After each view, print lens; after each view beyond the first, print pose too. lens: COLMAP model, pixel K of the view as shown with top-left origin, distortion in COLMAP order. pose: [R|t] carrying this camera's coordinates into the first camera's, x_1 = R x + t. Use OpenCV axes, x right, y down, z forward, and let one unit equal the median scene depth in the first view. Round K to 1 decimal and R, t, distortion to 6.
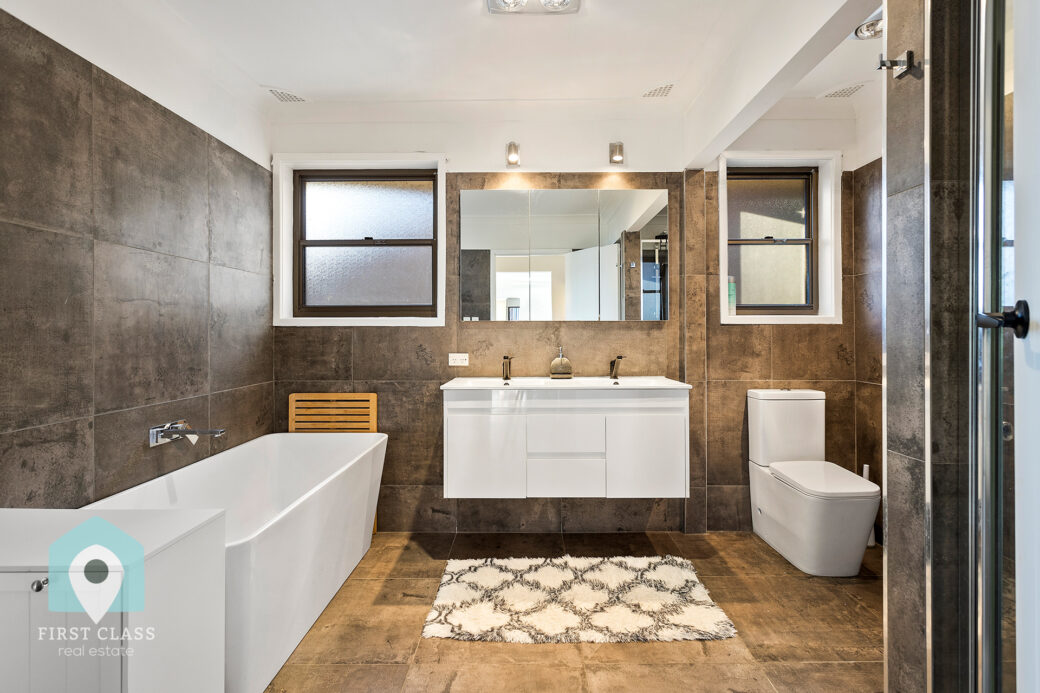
lens RADIAL K [[504.0, 0, 537.6], [0, 504.0, 336.0], [0, 0, 1]] dist [-0.001852, 0.000924]
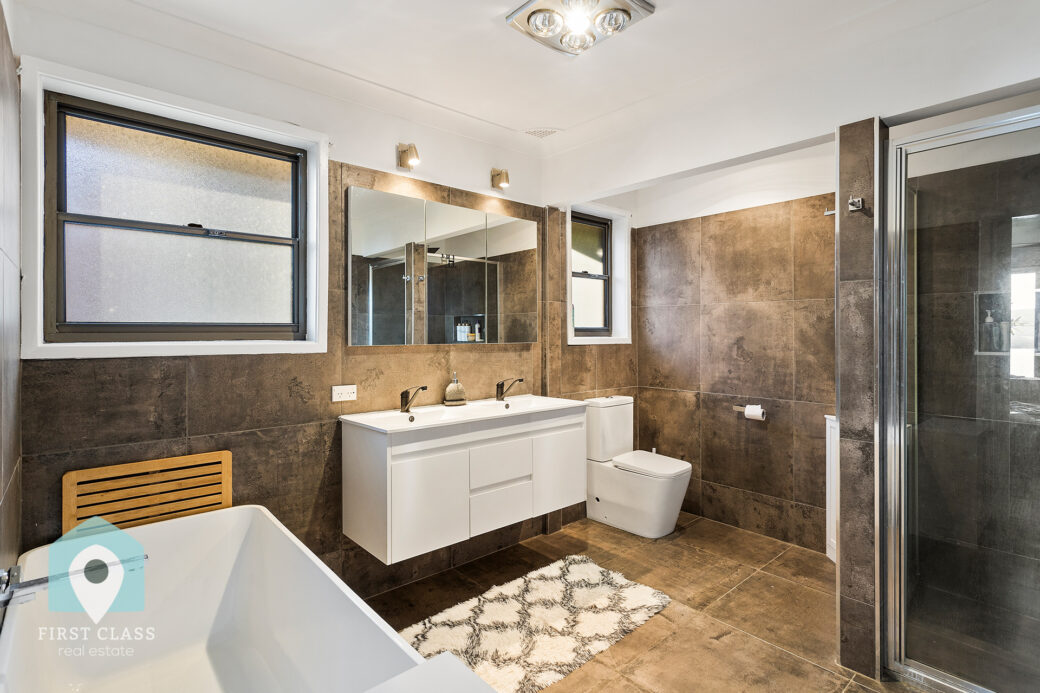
lens RADIAL K [[504.0, 0, 537.6], [0, 504.0, 336.0], [0, 0, 1]] dist [-0.001852, 0.000924]
pose [[0.744049, -0.000913, 0.668125, -0.468958], [0.002830, 0.999994, -0.001785, -0.043126], [-0.668120, 0.003219, 0.744047, 0.189588]]
